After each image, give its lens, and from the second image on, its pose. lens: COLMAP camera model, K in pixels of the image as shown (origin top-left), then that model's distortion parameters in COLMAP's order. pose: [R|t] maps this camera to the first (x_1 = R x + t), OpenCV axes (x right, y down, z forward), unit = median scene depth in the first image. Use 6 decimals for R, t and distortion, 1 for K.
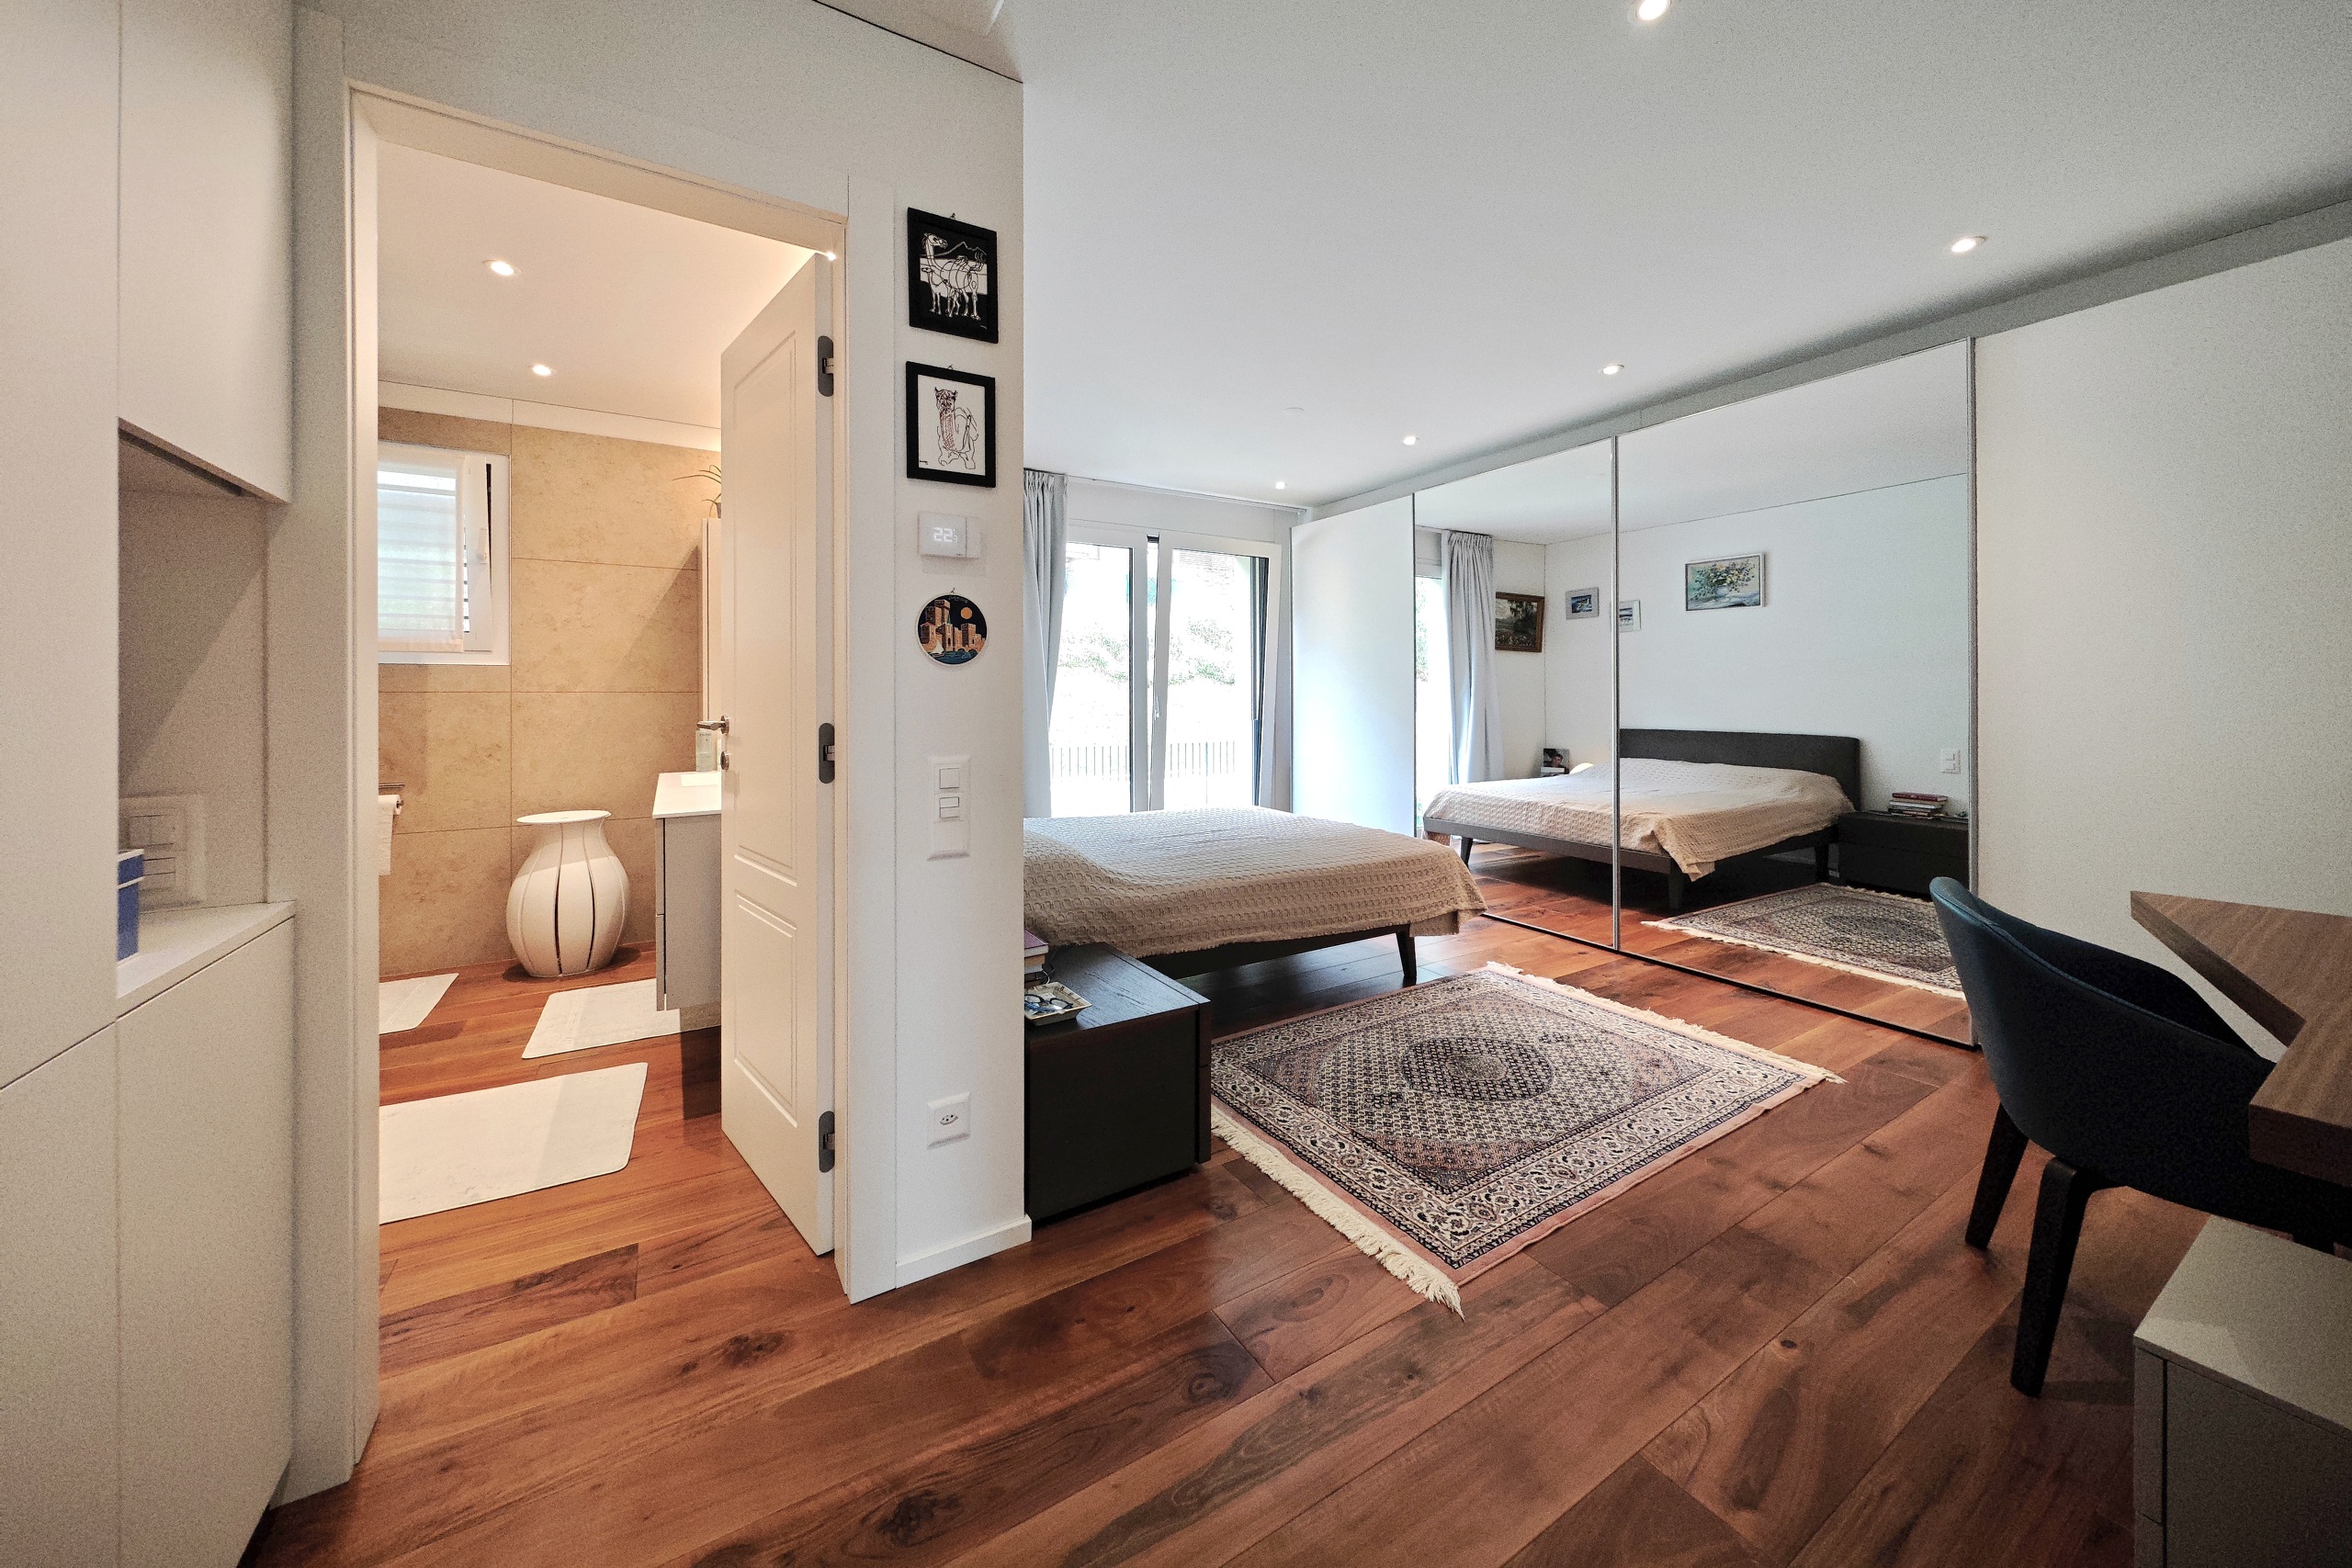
lens RADIAL K [[834.3, 0, 1185.6], [0, 834.3, 693.1], [0, 0, 1]] dist [0.005302, -0.001906]
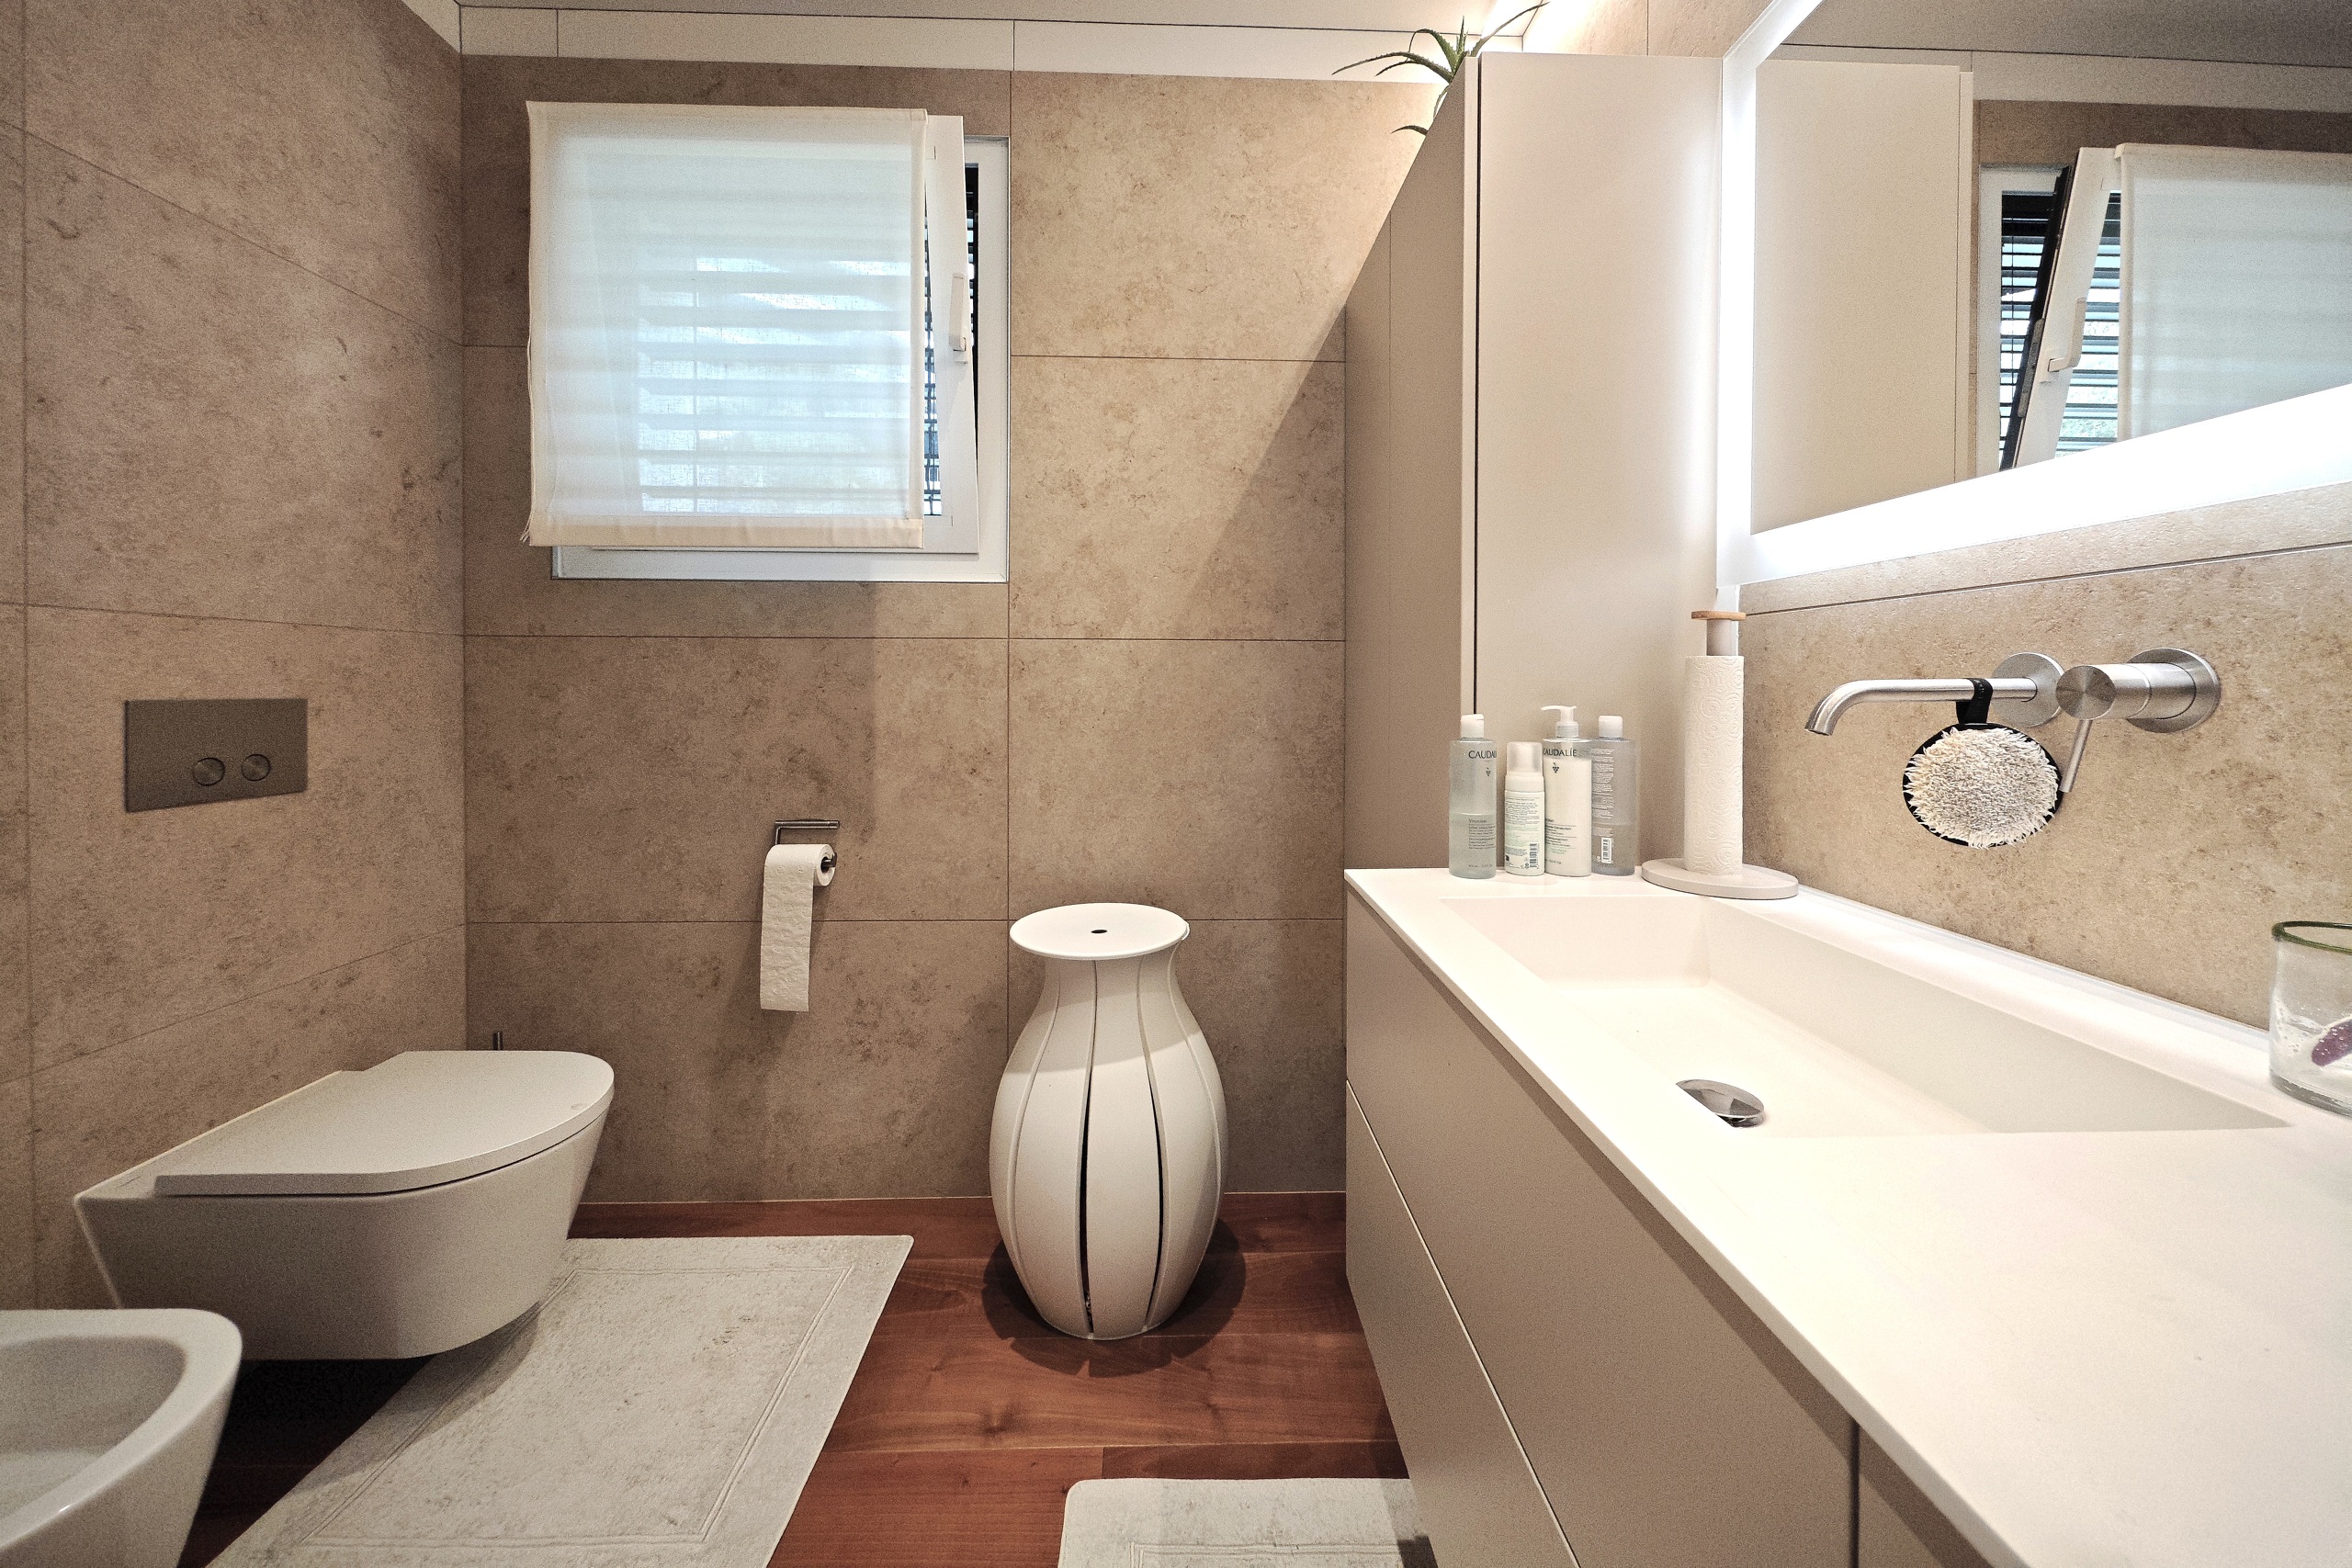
lens RADIAL K [[834.3, 0, 1184.2], [0, 834.3, 690.8], [0, 0, 1]] dist [0.005302, -0.001906]
pose [[0.864959, 0.008788, -0.501766, -0.488751], [-0.005540, 0.999953, 0.007963, 0.024721], [0.501812, -0.004108, 0.864967, 0.648742]]
